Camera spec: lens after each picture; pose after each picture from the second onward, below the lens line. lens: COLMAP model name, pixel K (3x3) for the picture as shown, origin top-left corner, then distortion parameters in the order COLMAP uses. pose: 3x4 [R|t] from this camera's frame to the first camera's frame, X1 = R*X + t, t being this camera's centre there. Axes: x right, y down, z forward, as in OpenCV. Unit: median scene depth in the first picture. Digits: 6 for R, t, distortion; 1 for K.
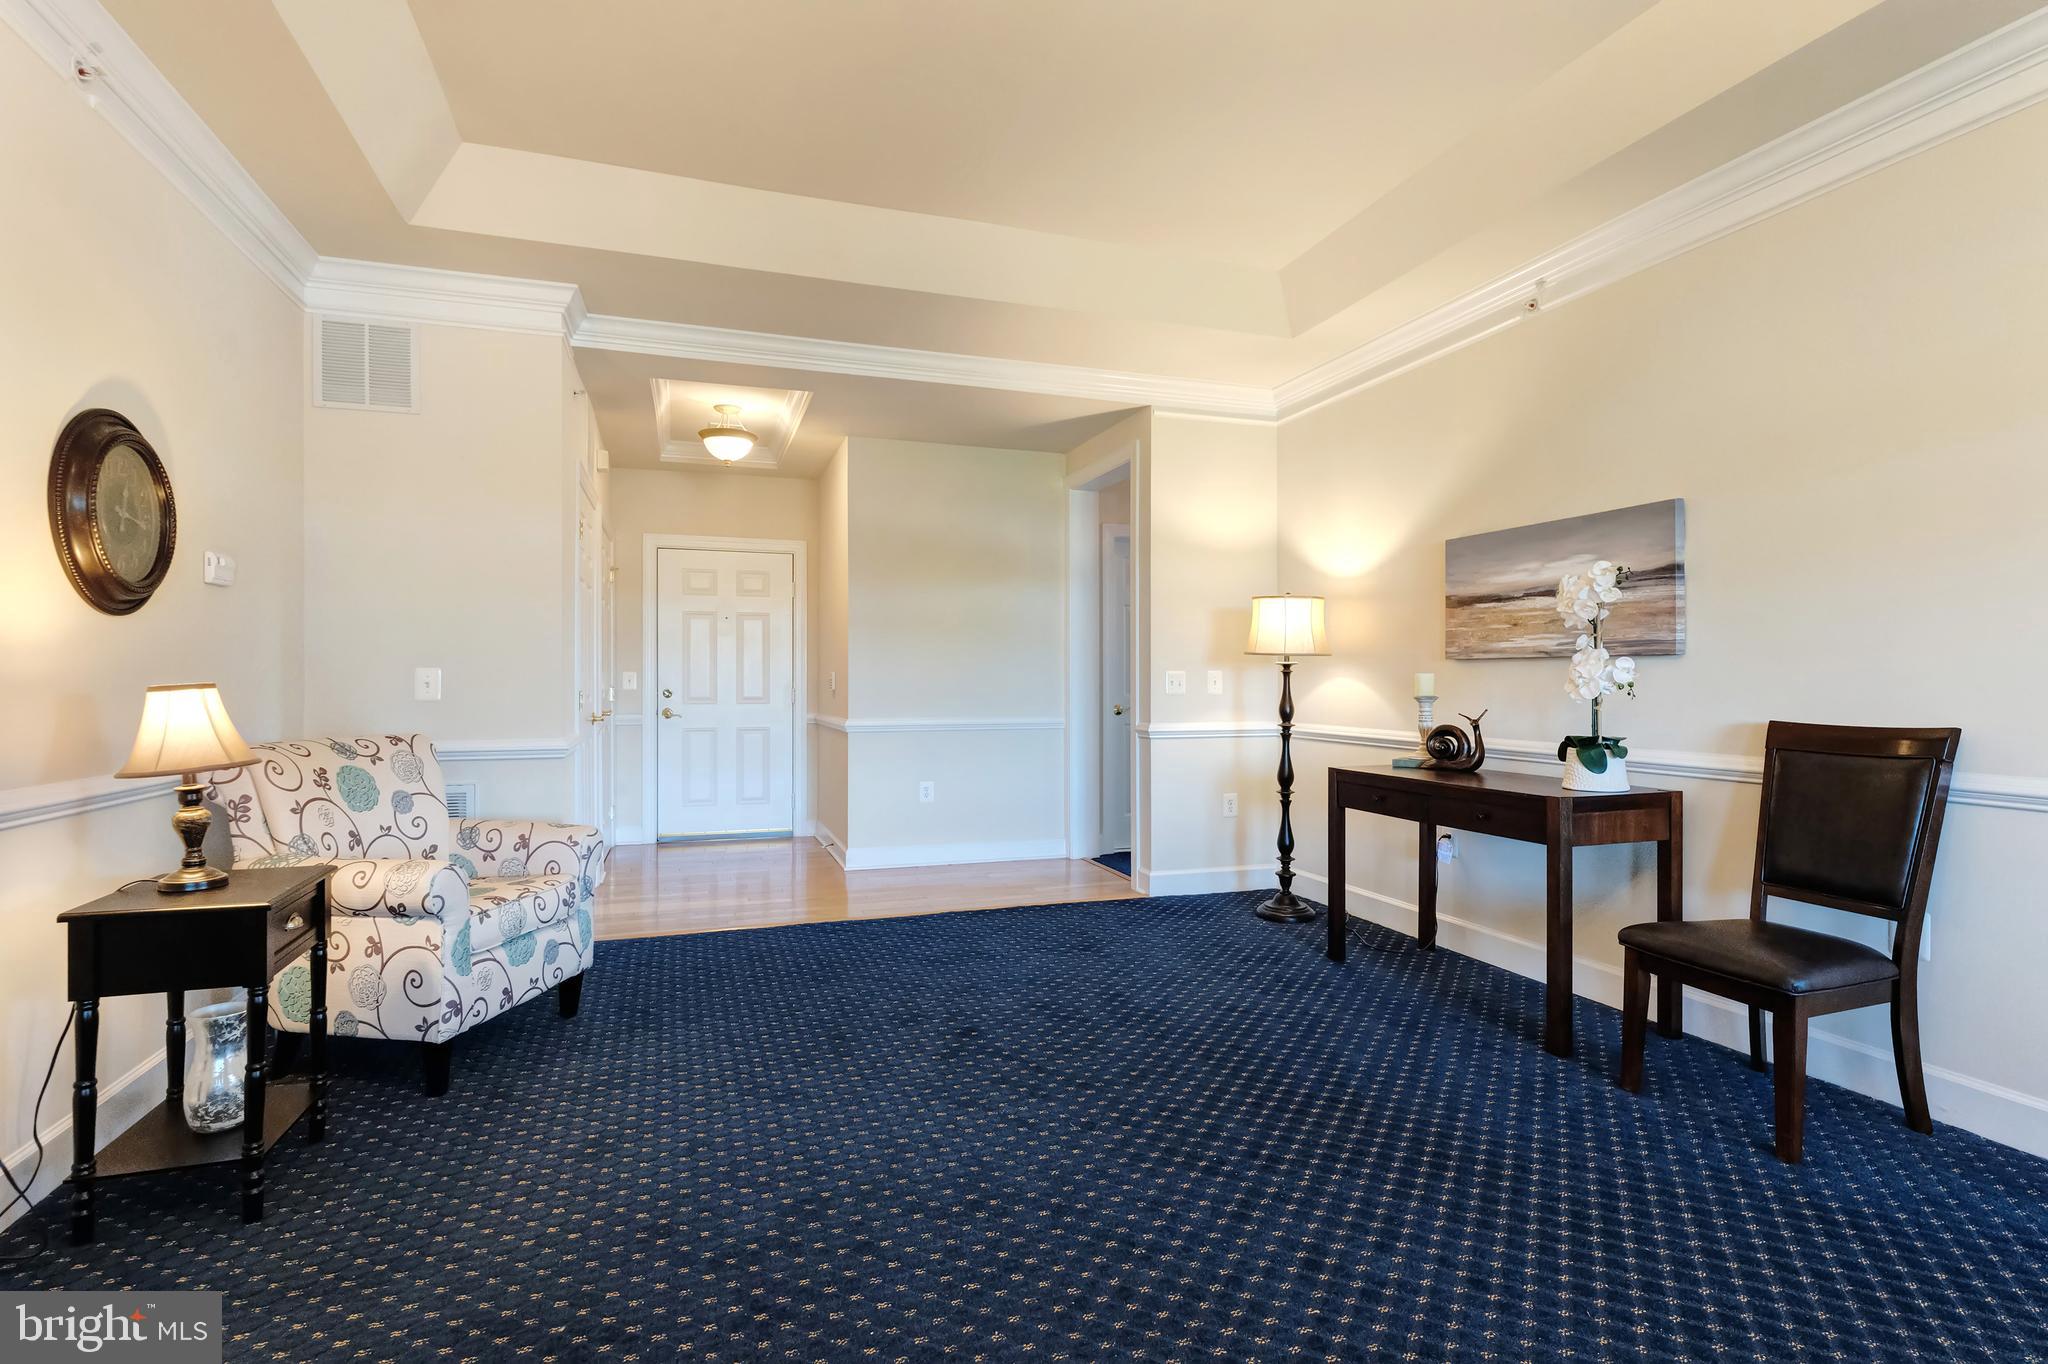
lens RADIAL K [[958.1, 0, 1024.0], [0, 958.1, 682.0], [0, 0, 1]] dist [0.000084, 0.000008]
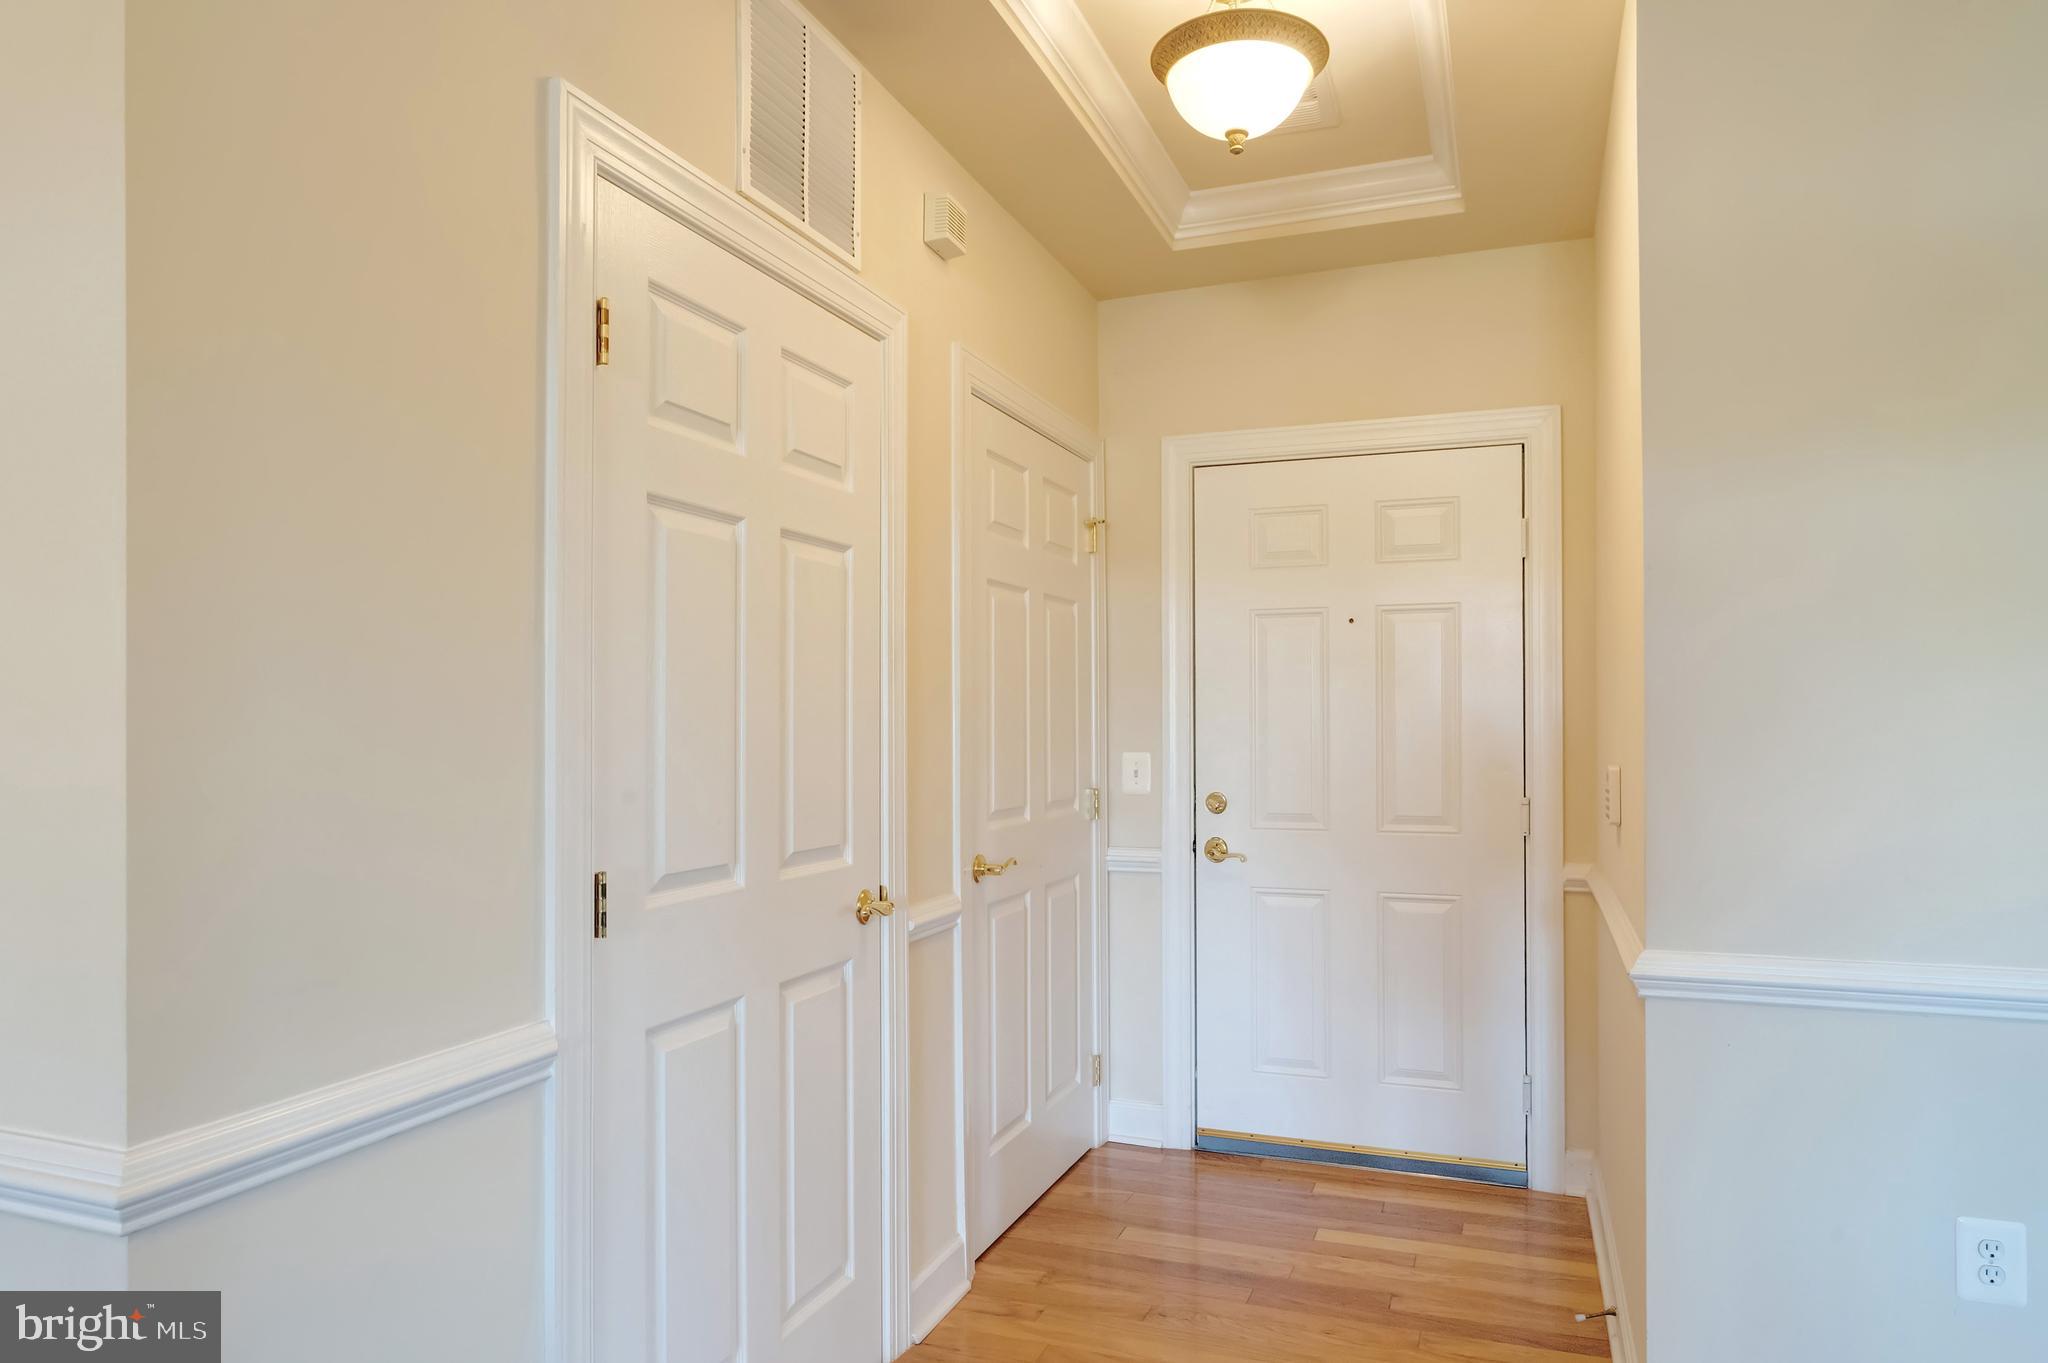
lens RADIAL K [[1276.3, 0, 1025.3], [0, 1276.3, 719.5], [0, 0, 1]] dist [-0.001828, 0.000520]
pose [[0.765310, -0.007312, -0.643620, -0.070069], [0.006249, 0.999973, -0.003929, -0.023747], [0.643632, -0.001015, 0.765335, 0.513963]]
